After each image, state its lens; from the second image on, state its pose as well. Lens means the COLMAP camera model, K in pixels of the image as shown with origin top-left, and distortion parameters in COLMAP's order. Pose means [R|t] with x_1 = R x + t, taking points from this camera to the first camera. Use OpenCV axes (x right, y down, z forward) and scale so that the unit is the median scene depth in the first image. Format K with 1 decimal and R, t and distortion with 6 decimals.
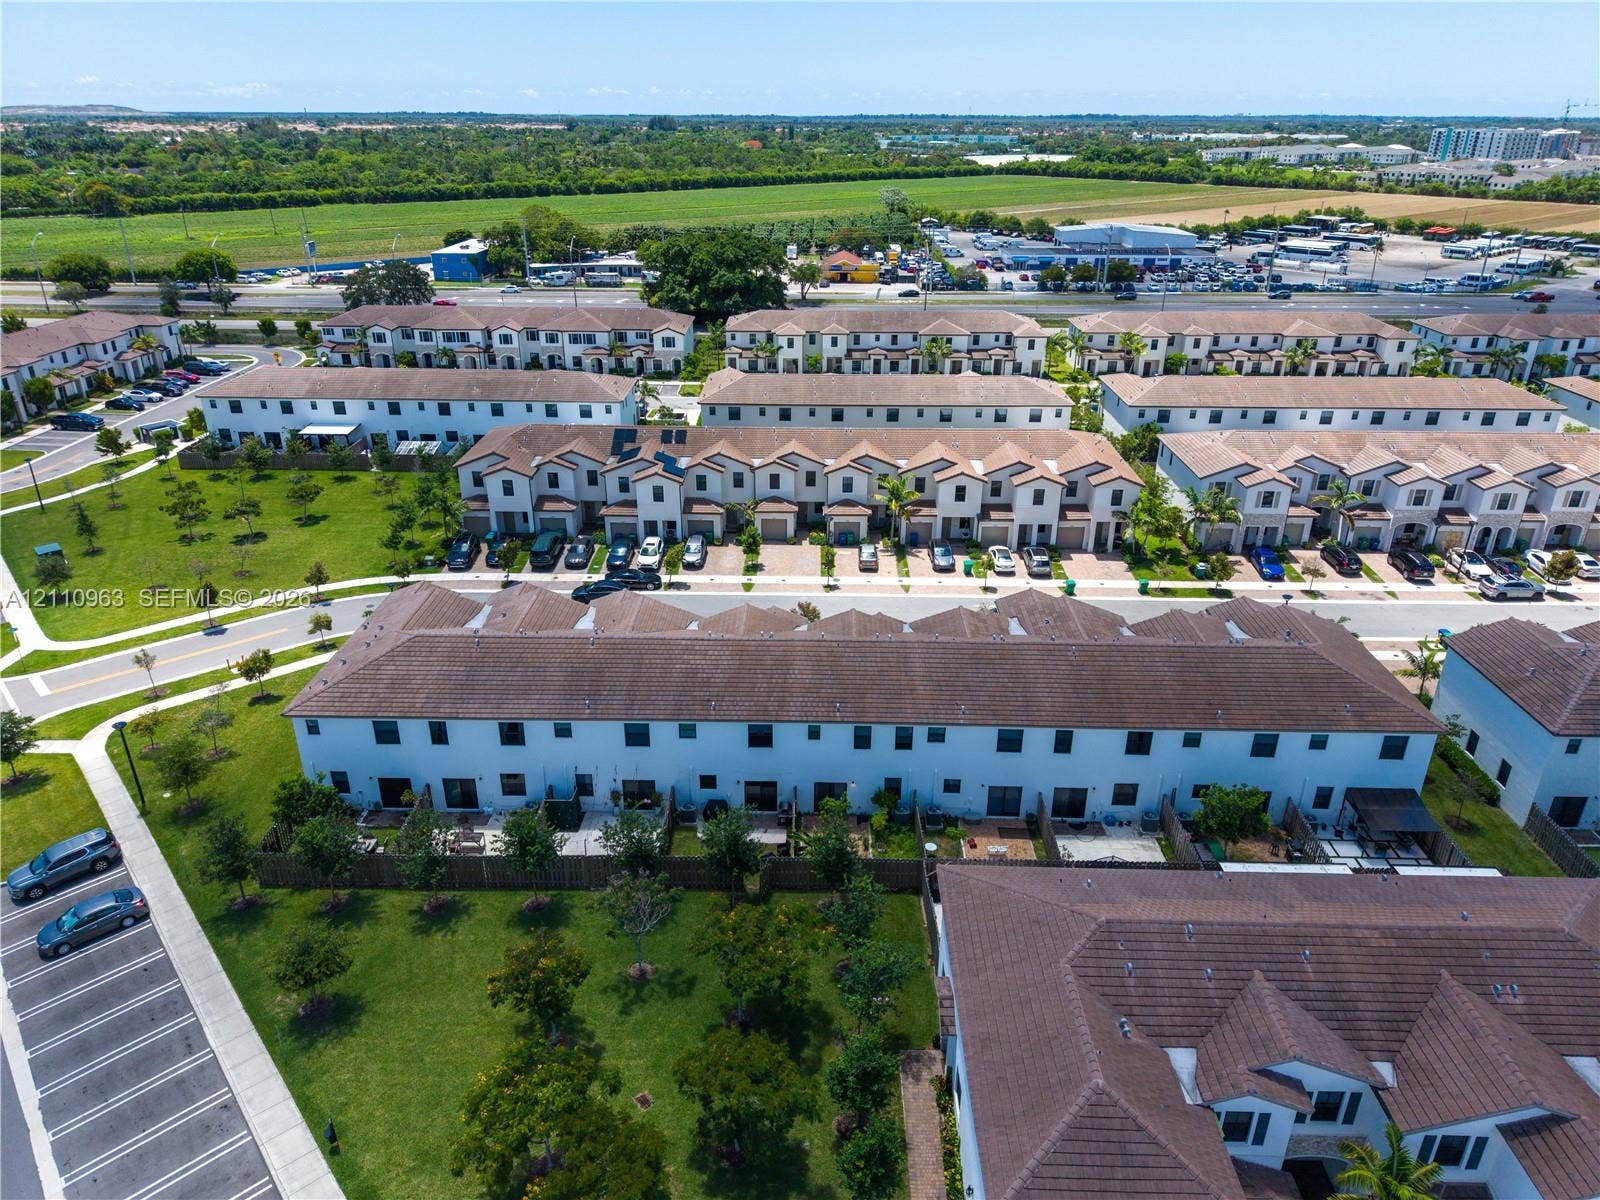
lens RADIAL K [[1067.2, 0, 800.0], [0, 1067.2, 600.0], [0, 0, 1]] dist [0.041963, -0.052094]
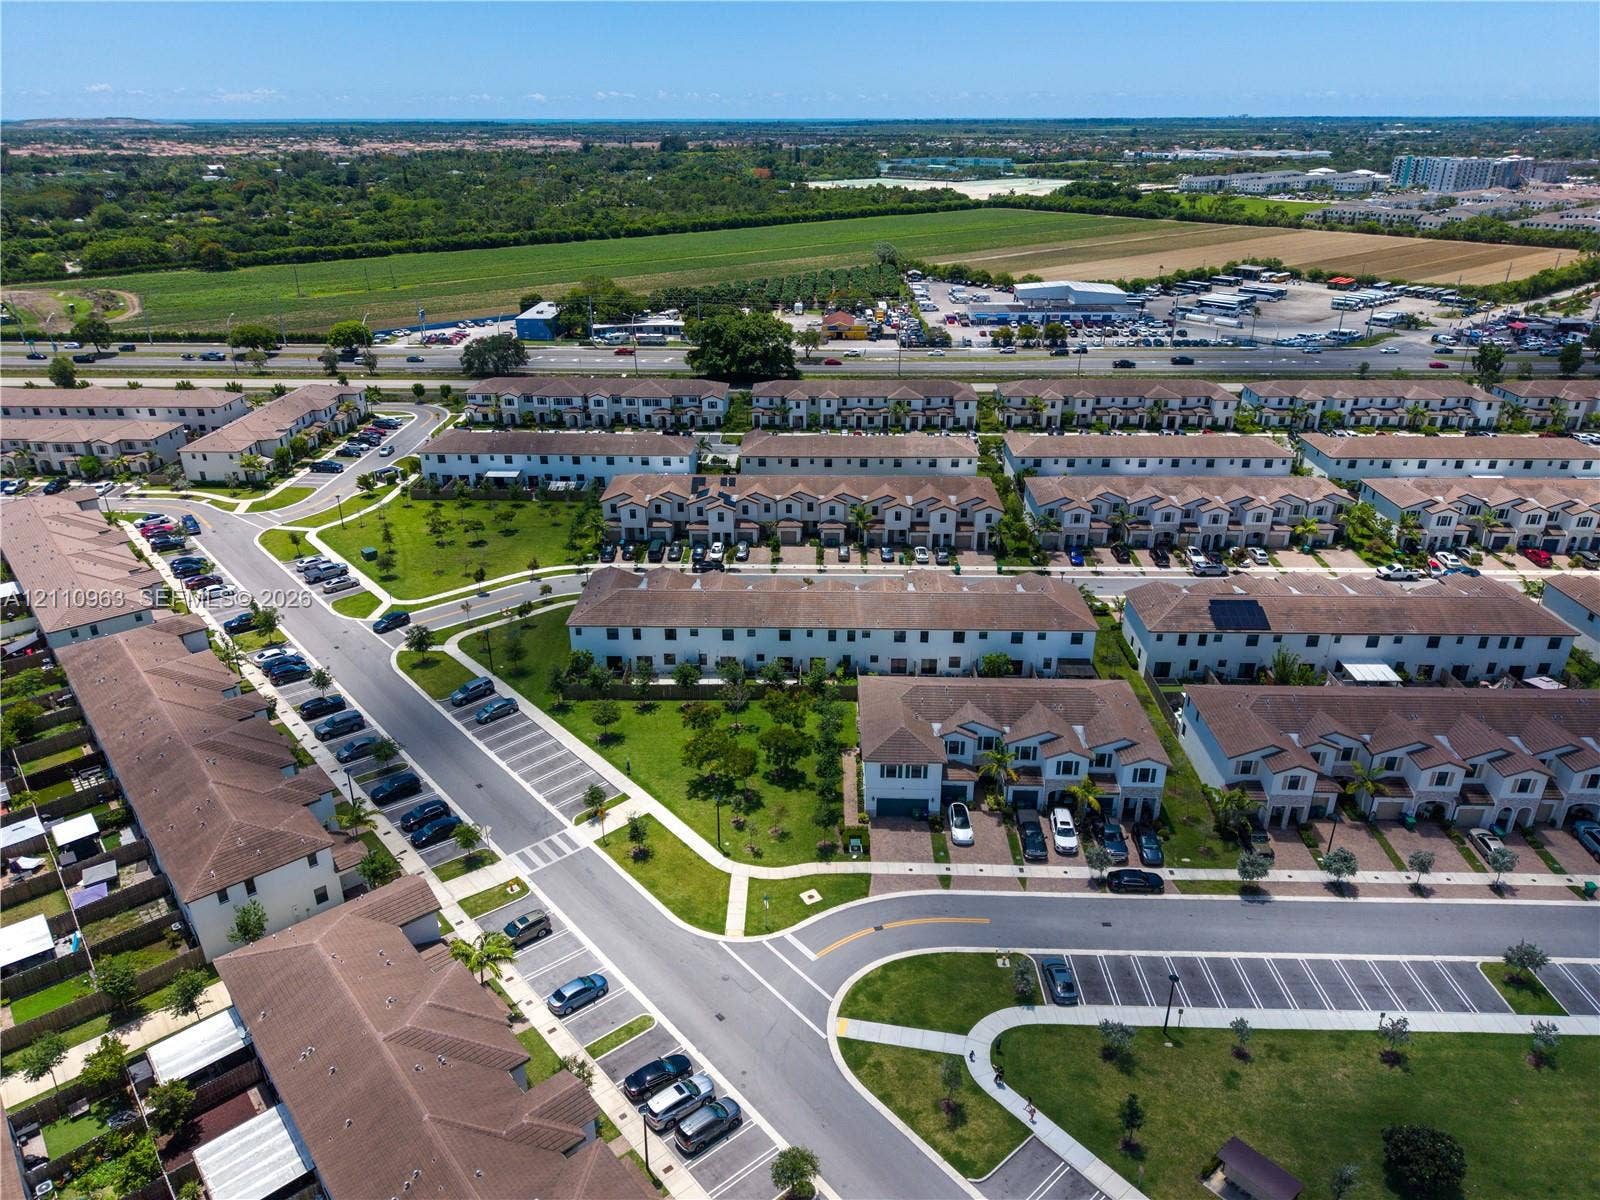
lens RADIAL K [[1067.2, 0, 800.0], [0, 1067.2, 600.0], [0, 0, 1]] dist [0.041963, -0.052094]
pose [[0.999966, -0.003720, -0.007309, 0.004480], [0.003710, 0.999992, -0.001291, 0.028239], [0.007314, 0.001264, 0.999972, -0.550819]]
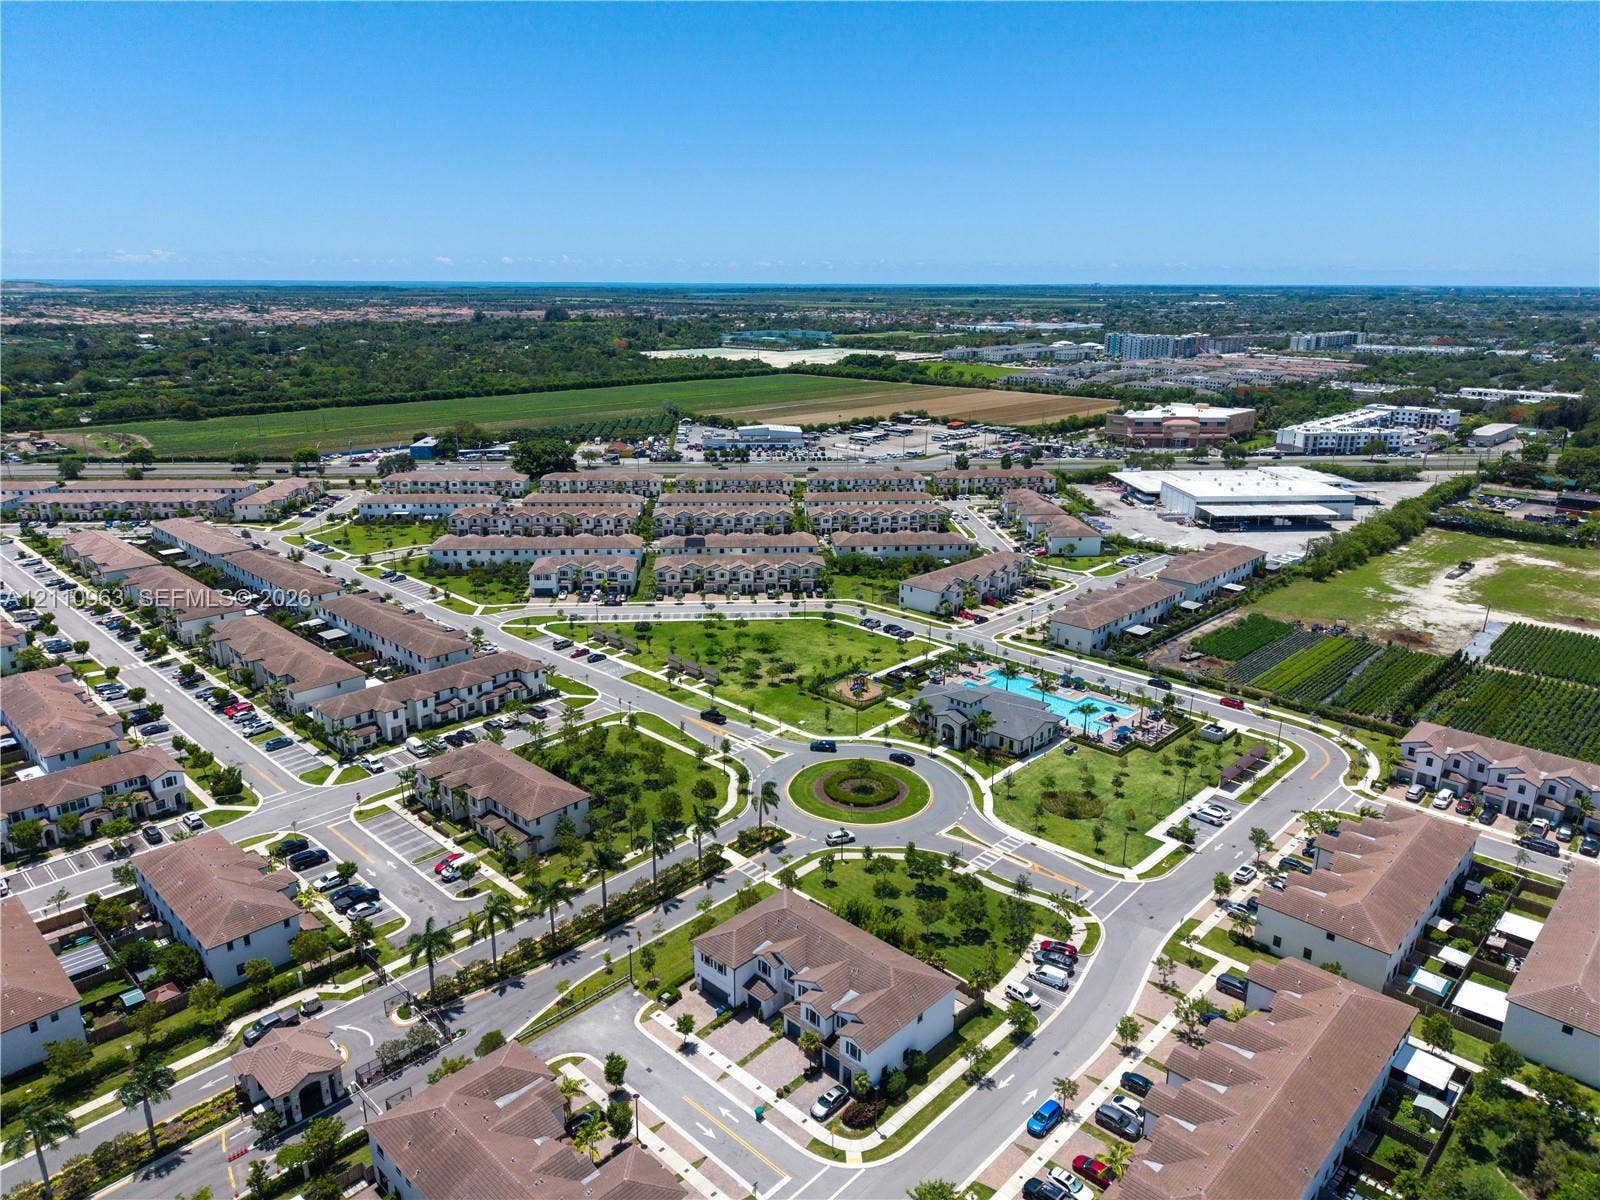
lens RADIAL K [[1066.0, 0, 800.0], [0, 1066.0, 600.0], [0, 0, 1]] dist [0.076840, -0.133651]
pose [[0.996215, -0.024576, 0.083377, 0.455170], [0.035542, 0.990518, -0.132706, 0.550719], [-0.079325, 0.135167, 0.987642, -2.159081]]
